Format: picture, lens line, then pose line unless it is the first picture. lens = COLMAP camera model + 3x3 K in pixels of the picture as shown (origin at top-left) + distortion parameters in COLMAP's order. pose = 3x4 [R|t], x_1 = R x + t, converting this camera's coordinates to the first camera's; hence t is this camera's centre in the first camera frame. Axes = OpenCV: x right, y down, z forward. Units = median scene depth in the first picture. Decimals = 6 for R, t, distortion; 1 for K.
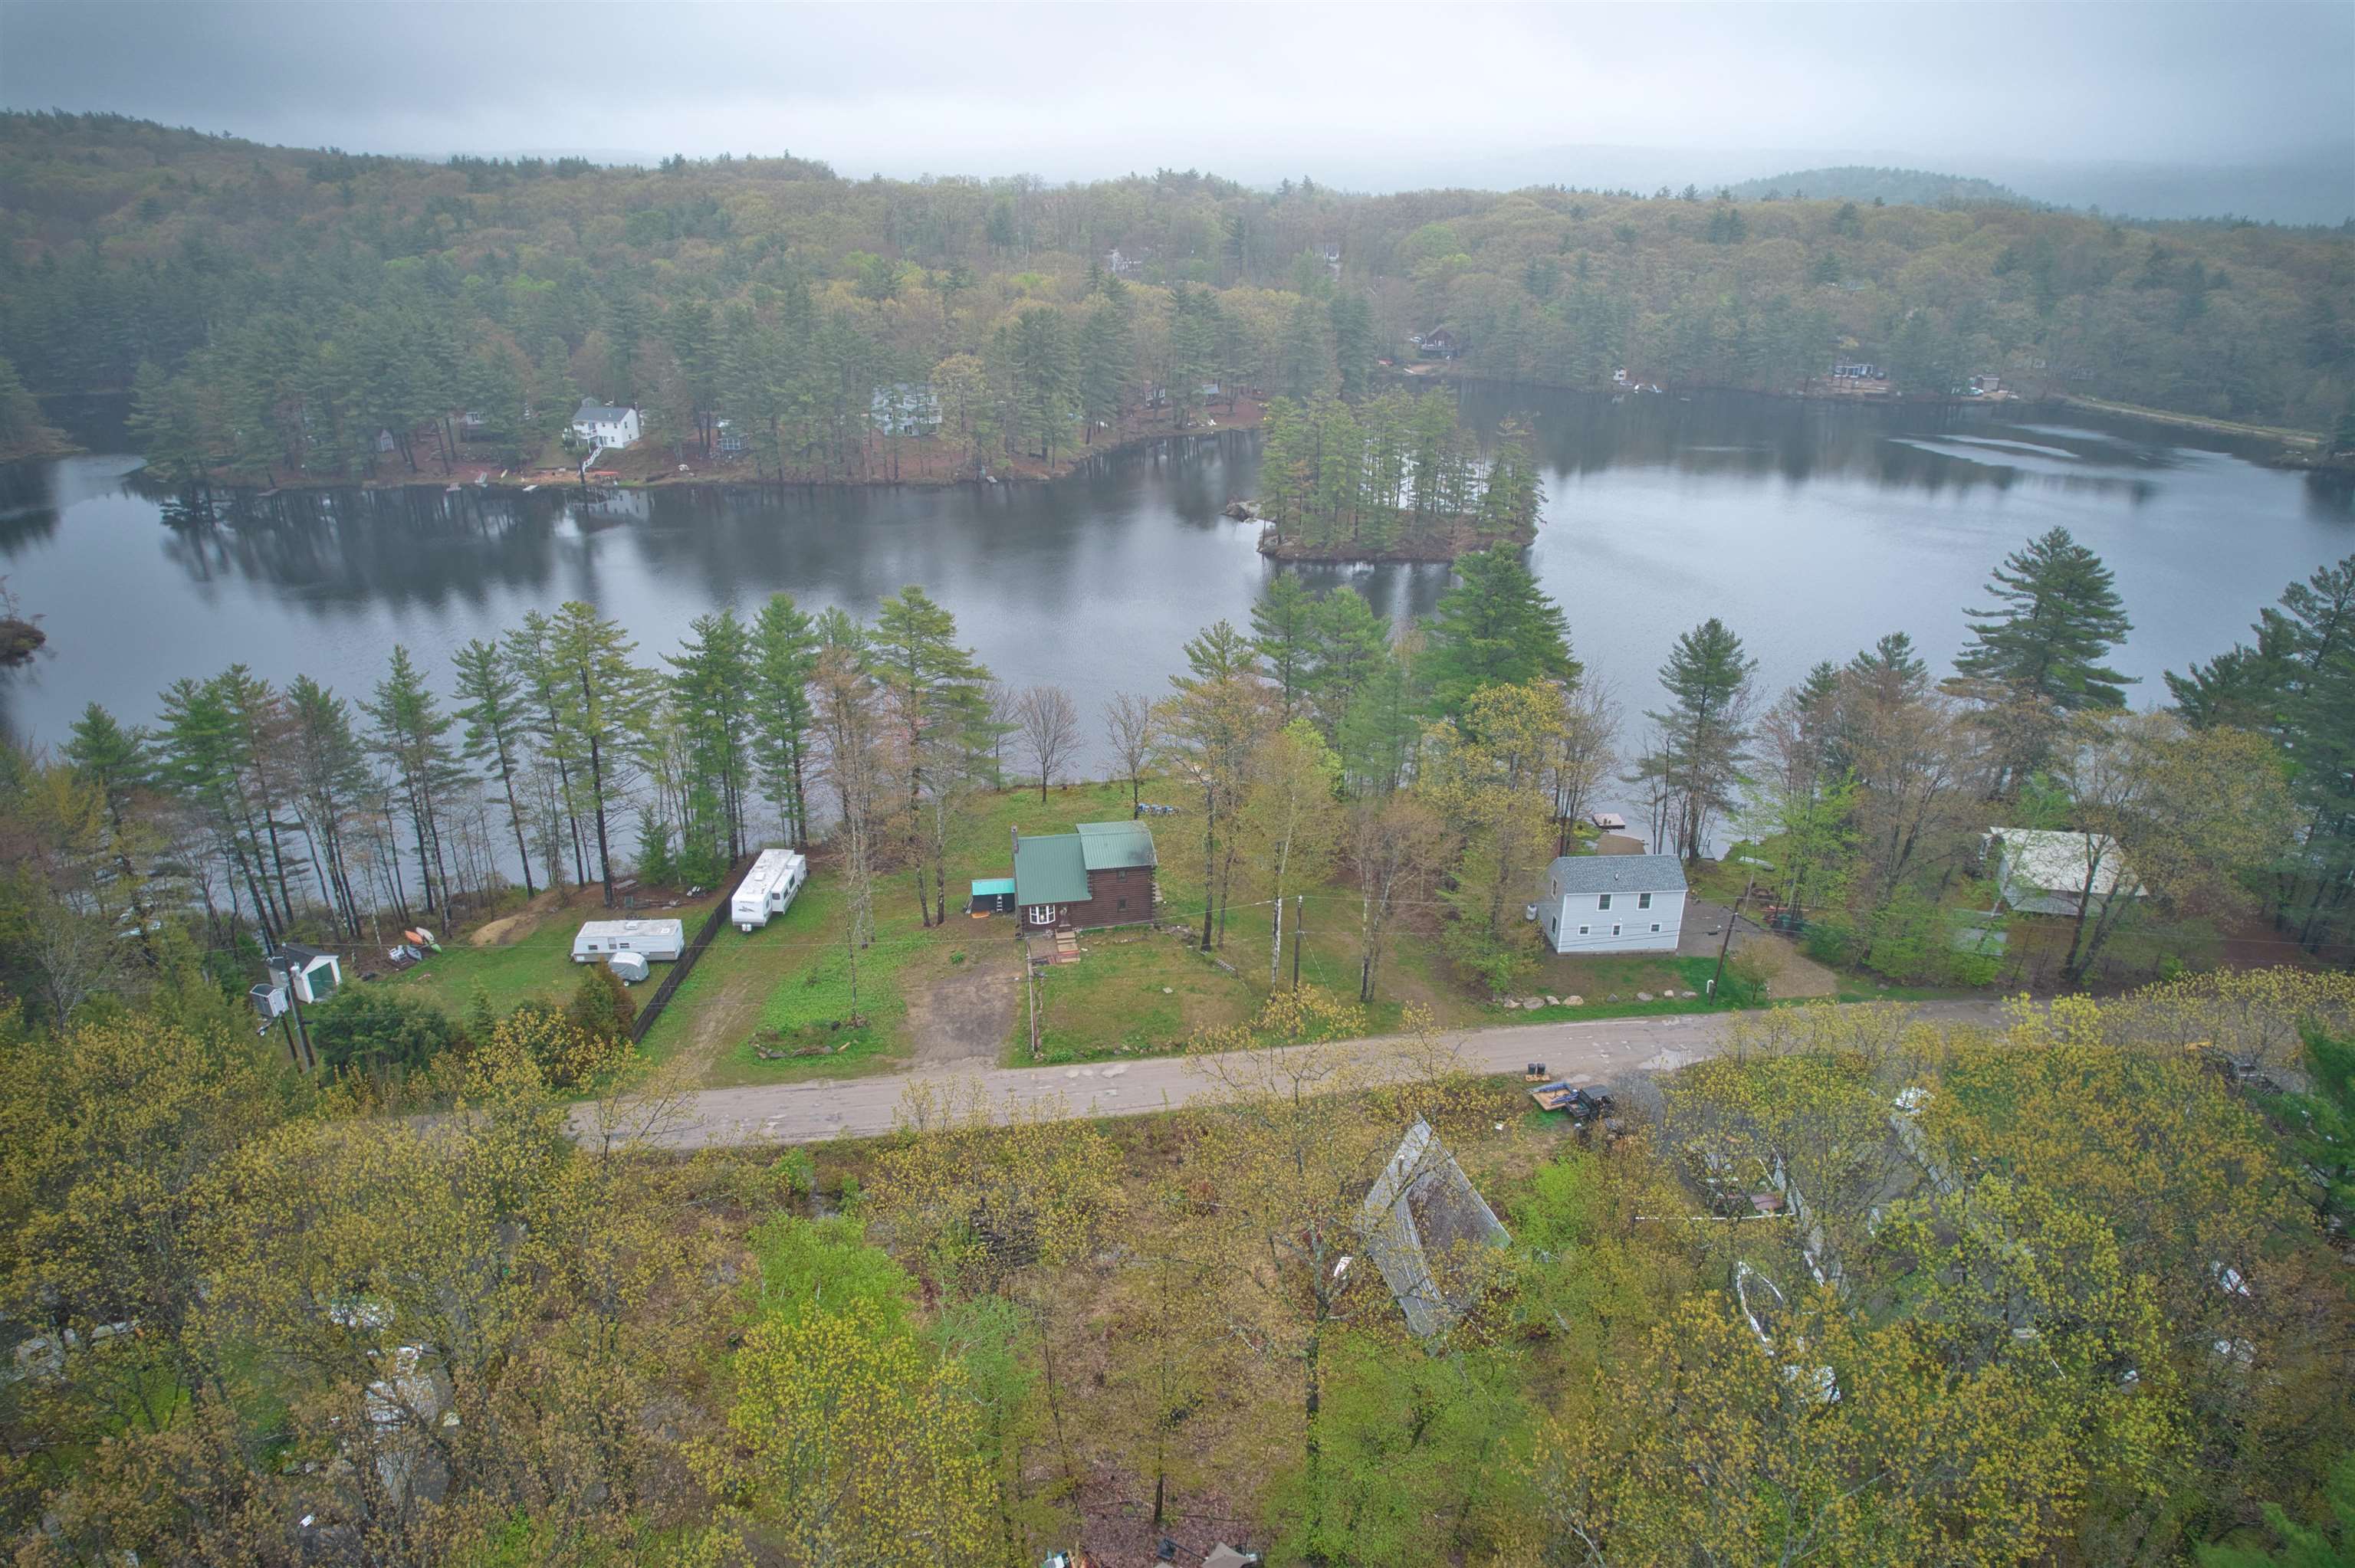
lens RADIAL K [[1519.1, 0, 1176.3], [0, 1519.1, 793.0], [0, 0, 1]] dist [-0.076196, 0.069634]
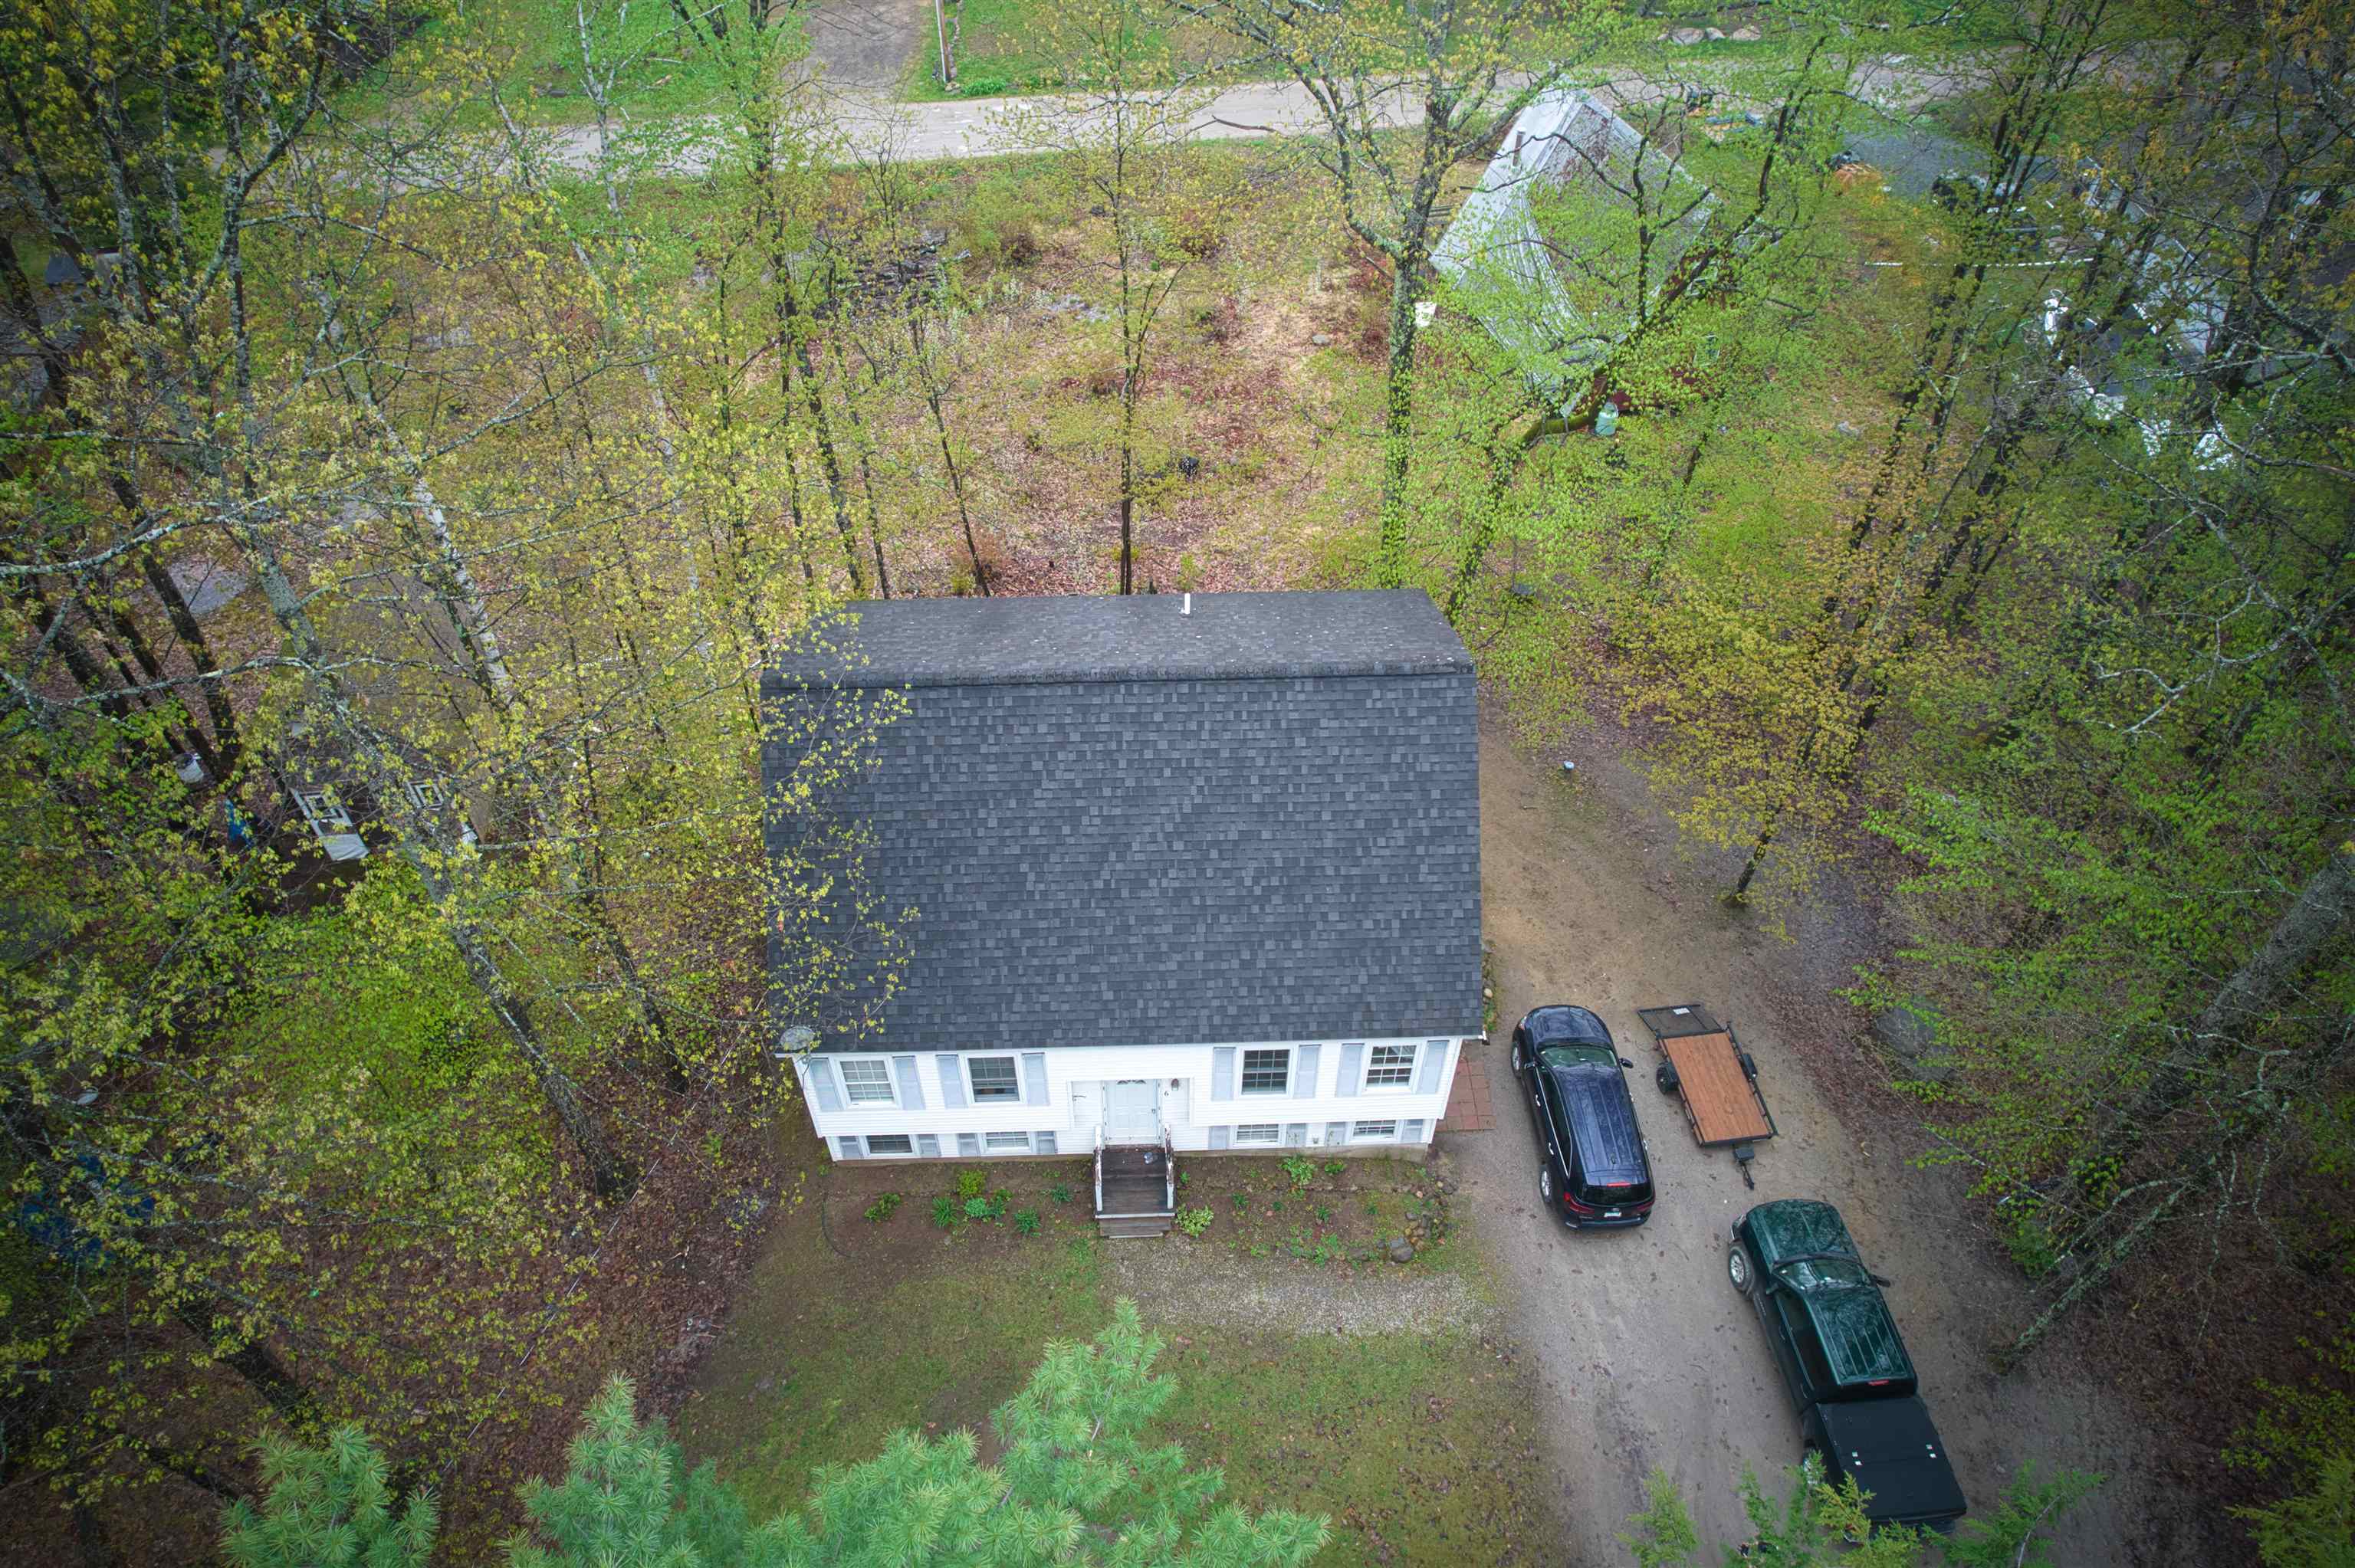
lens RADIAL K [[1519.1, 0, 1179.5], [0, 1519.1, 804.2], [0, 0, 1]] dist [-0.076196, 0.069634]
pose [[0.999968, -0.002047, 0.007677, 0.002746], [-0.001089, 0.921814, 0.387631, 0.173961], [-0.007870, -0.387627, 0.921783, 0.222452]]
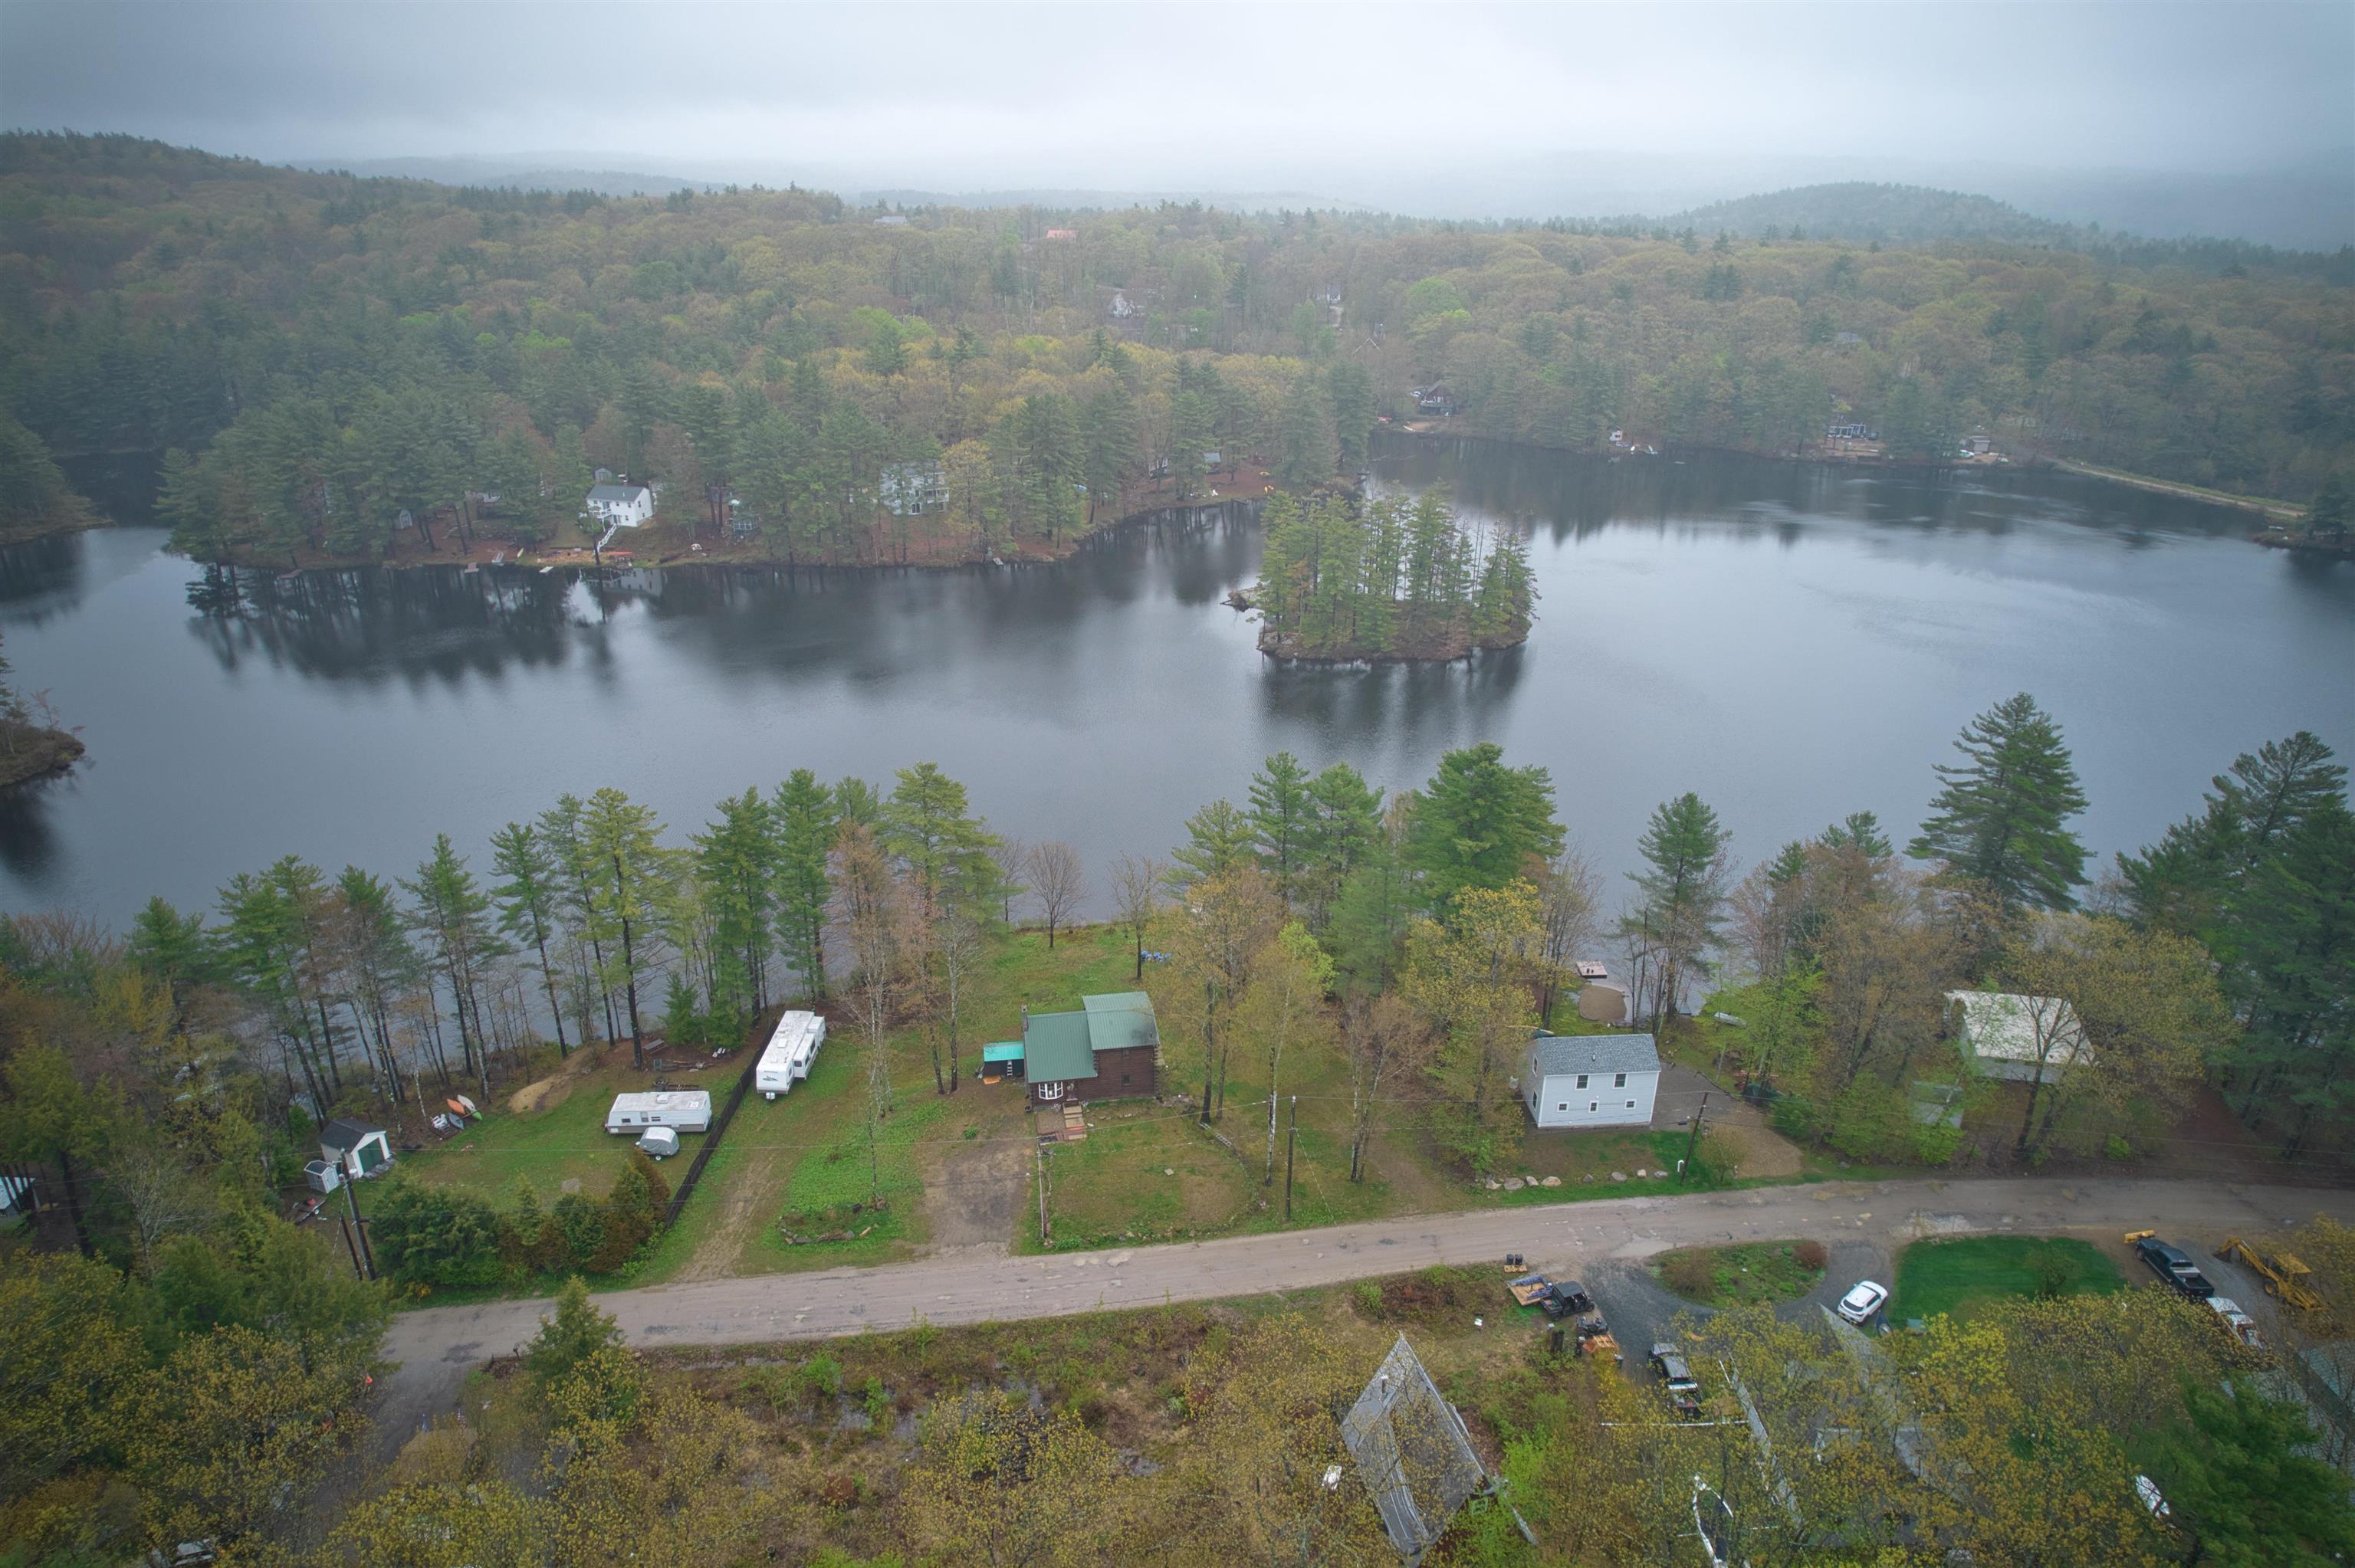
lens RADIAL K [[1519.1, 0, 1175.5], [0, 1519.1, 792.9], [0, 0, 1]] dist [-0.076196, 0.069634]
pose [[0.999997, 0.001780, -0.001869, 0.000256], [-0.001780, 0.999998, 0.000324, -0.119254], [0.001870, -0.000321, 0.999998, -0.052199]]
